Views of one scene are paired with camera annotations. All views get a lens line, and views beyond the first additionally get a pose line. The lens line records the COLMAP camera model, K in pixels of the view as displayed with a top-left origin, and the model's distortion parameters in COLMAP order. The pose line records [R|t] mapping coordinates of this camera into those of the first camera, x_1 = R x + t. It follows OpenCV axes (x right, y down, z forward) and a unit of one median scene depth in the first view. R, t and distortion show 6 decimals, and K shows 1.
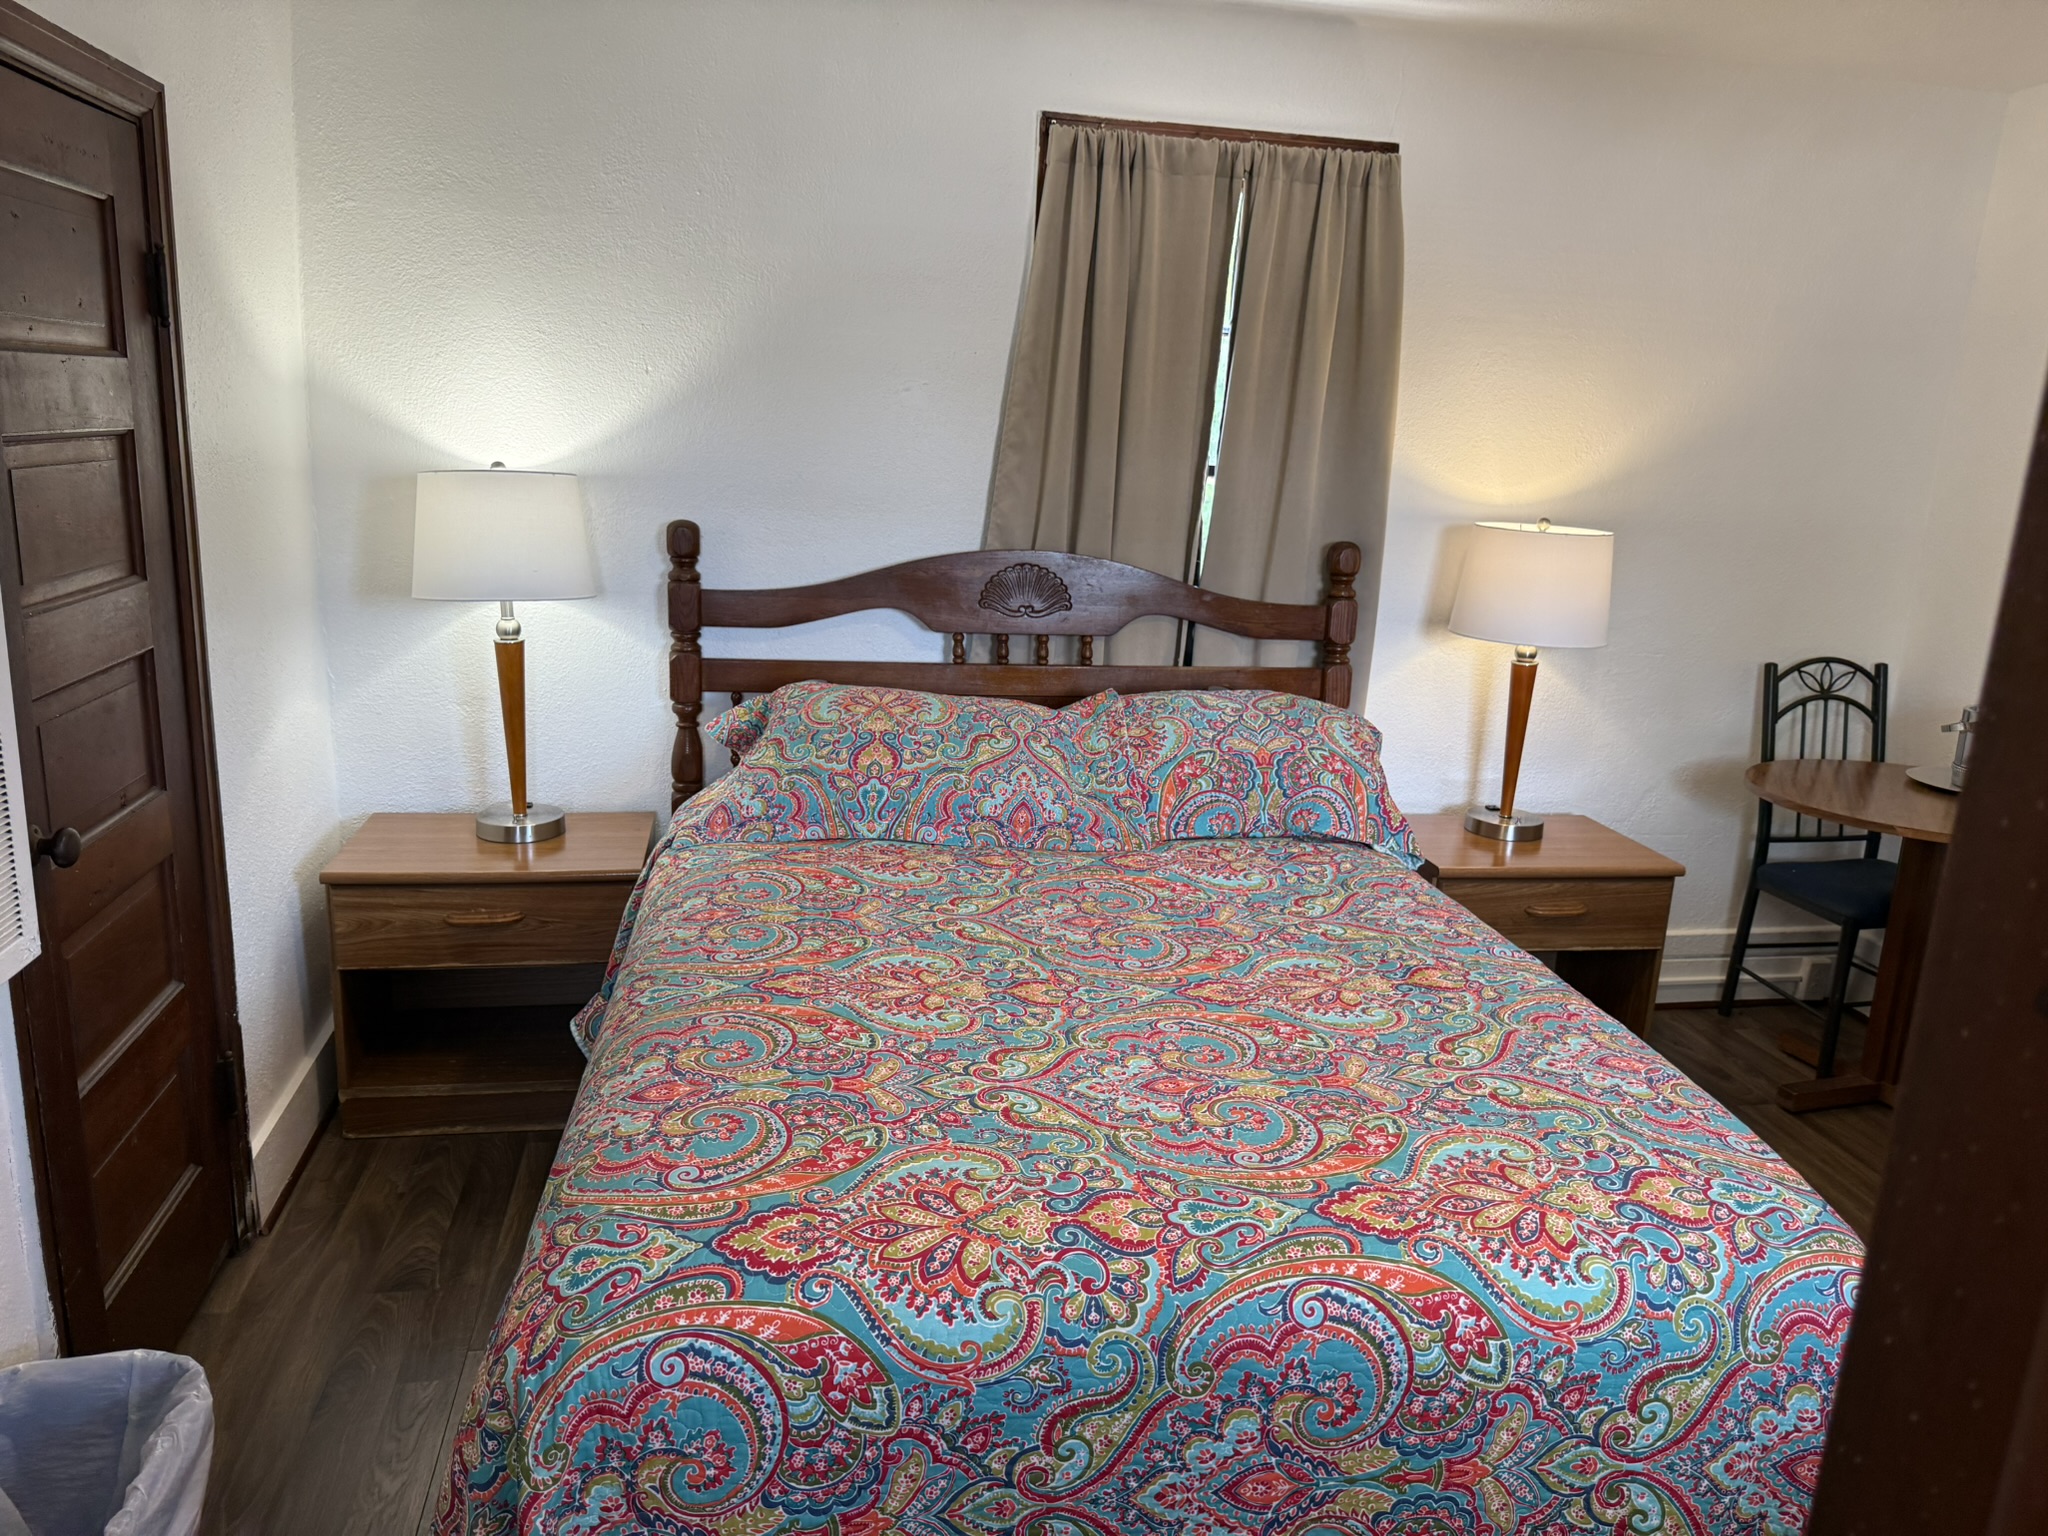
lens RADIAL K [[1434.1, 0, 1024.0], [0, 1434.1, 689.0], [0, 0, 1]] dist [0.050509, -0.067647]
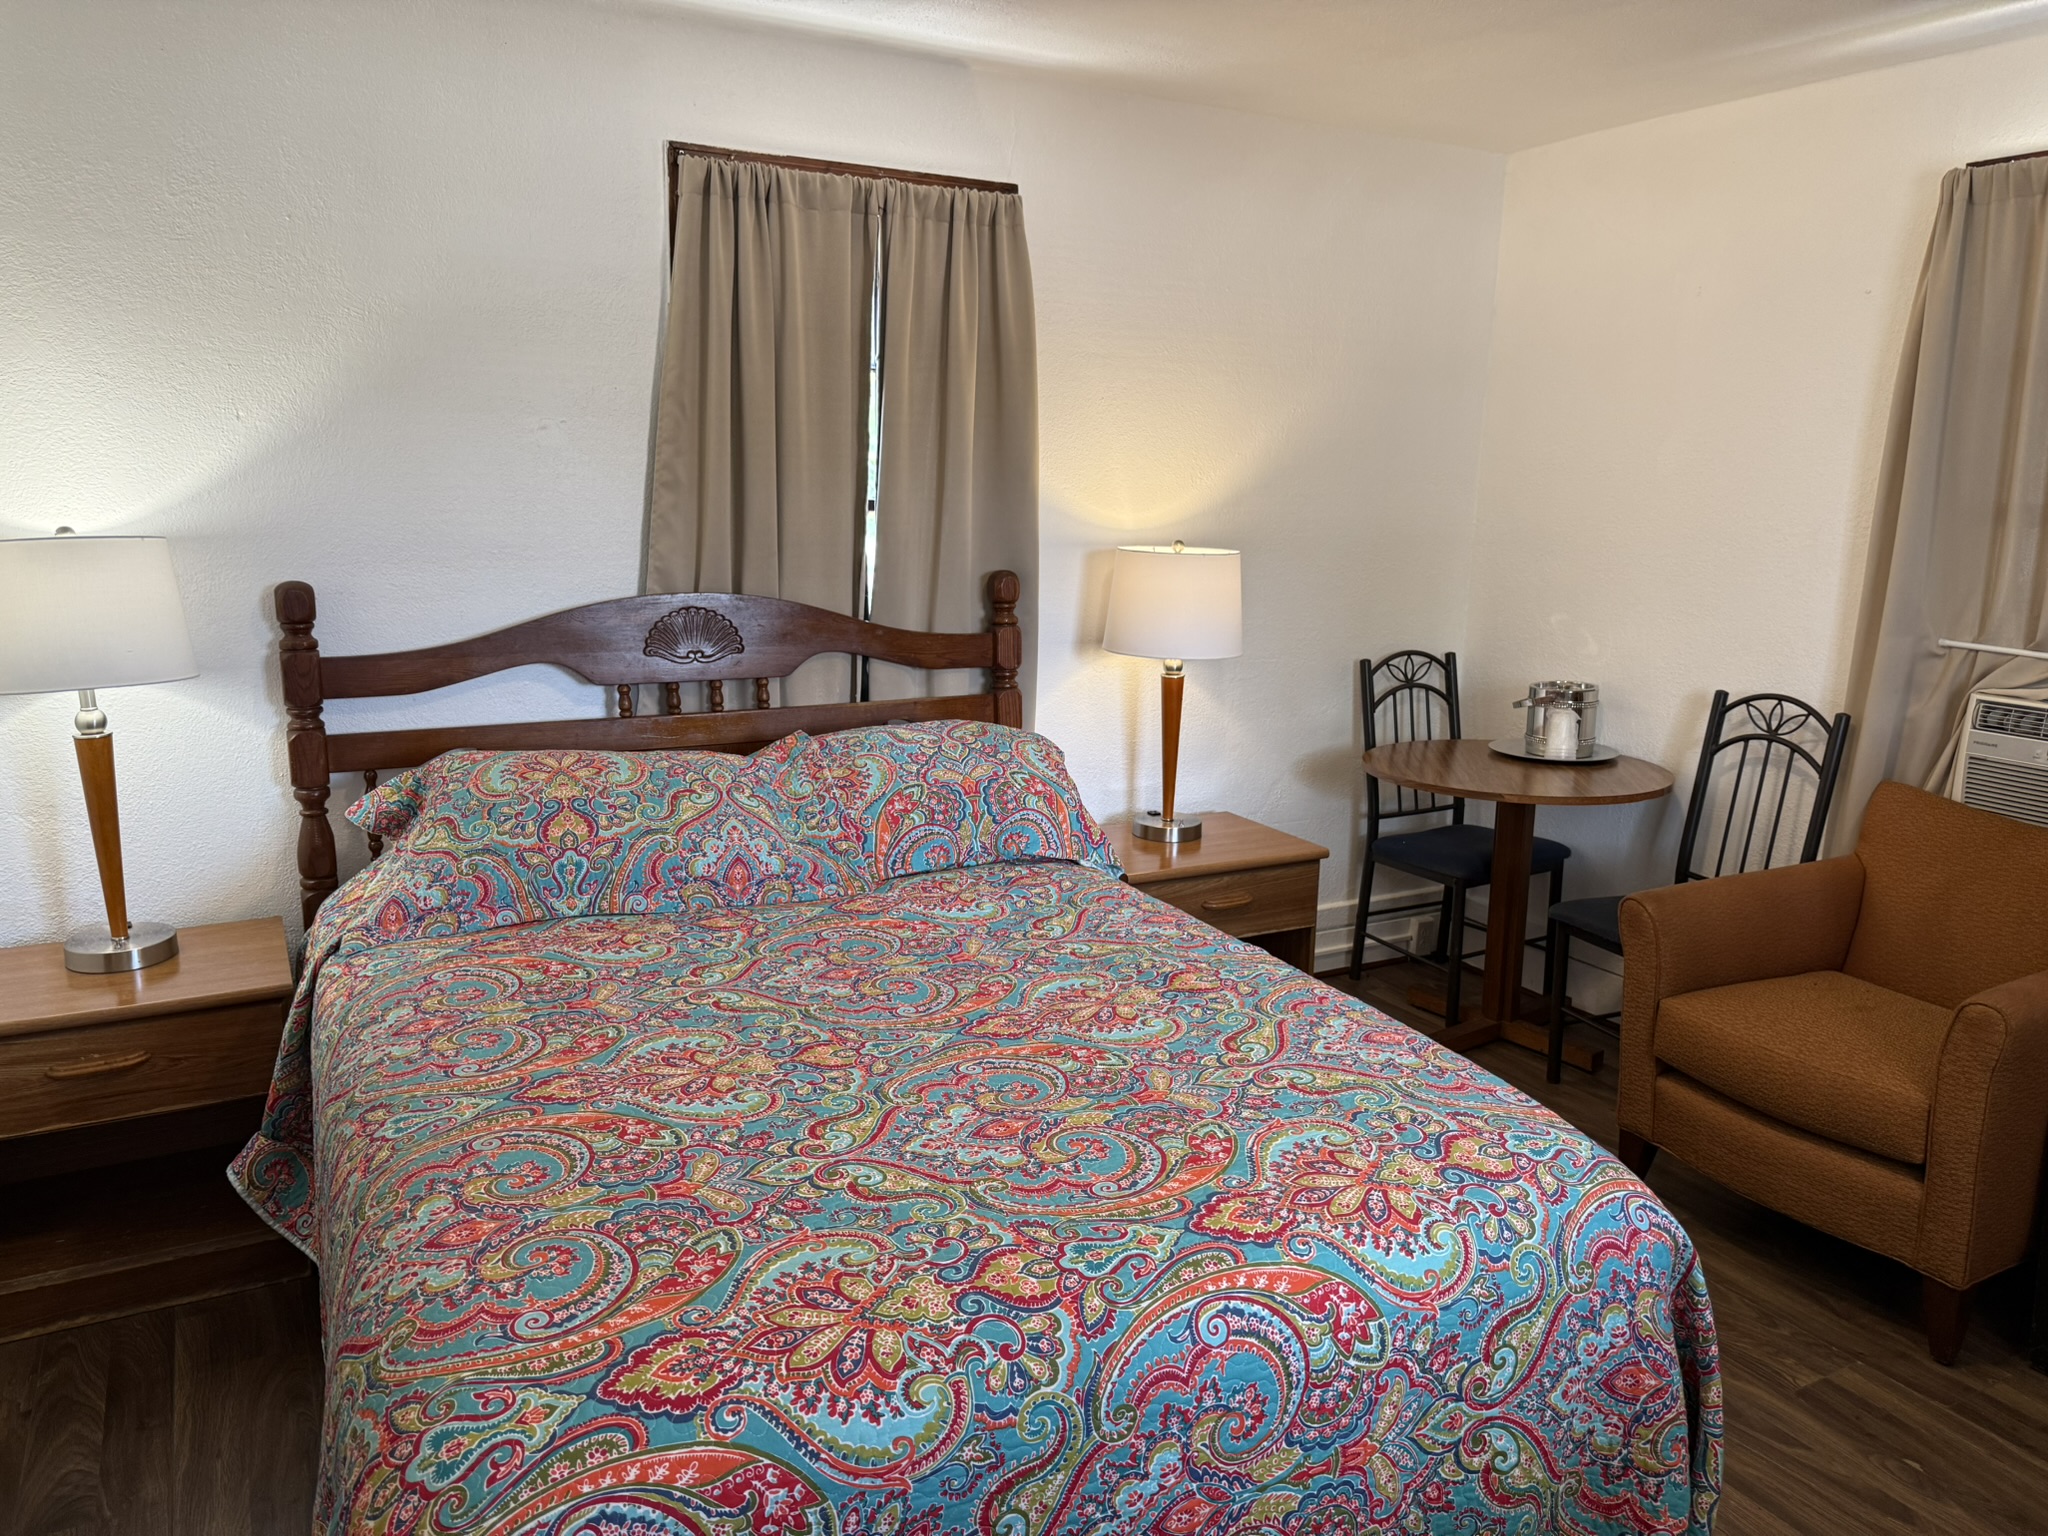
lens RADIAL K [[1434.1, 0, 1011.9], [0, 1434.1, 684.3], [0, 0, 1]] dist [0.050509, -0.067647]
pose [[0.952472, -0.074720, 0.295320, -0.131595], [0.081663, 0.996597, -0.011227, -0.013632], [-0.293476, 0.034810, 0.955332, 0.037085]]
